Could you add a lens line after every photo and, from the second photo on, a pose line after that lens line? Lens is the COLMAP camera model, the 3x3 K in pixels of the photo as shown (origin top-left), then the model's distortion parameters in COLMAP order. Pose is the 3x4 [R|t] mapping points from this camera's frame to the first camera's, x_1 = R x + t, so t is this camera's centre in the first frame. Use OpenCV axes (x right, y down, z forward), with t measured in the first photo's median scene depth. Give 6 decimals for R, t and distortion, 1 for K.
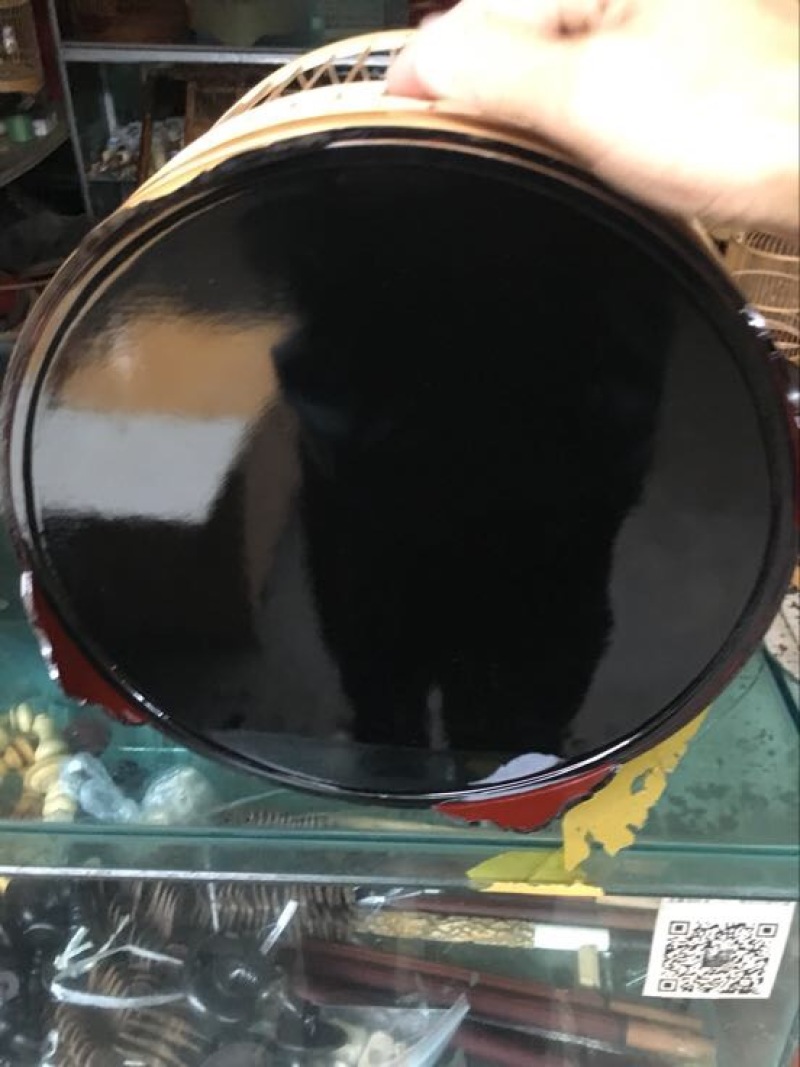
lens RADIAL K [[919.7, 0, 400.0], [0, 919.7, 533.5], [0, 0, 1]] dist [0.083939, -0.128705]
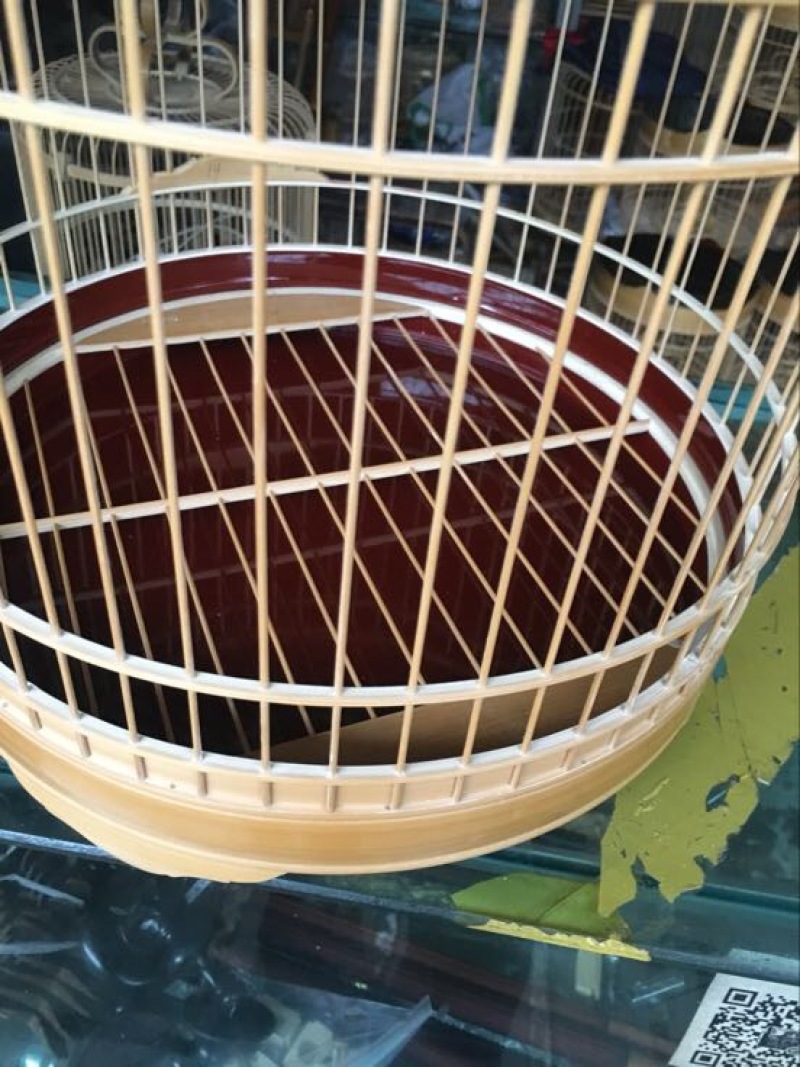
lens RADIAL K [[919.7, 0, 400.0], [0, 919.7, 533.5], [0, 0, 1]] dist [0.083939, -0.128705]
pose [[0.990556, 0.134973, -0.024125, 0.010685], [-0.131152, 0.984029, 0.120362, 0.020280], [0.039985, -0.116061, 0.992437, 0.257303]]
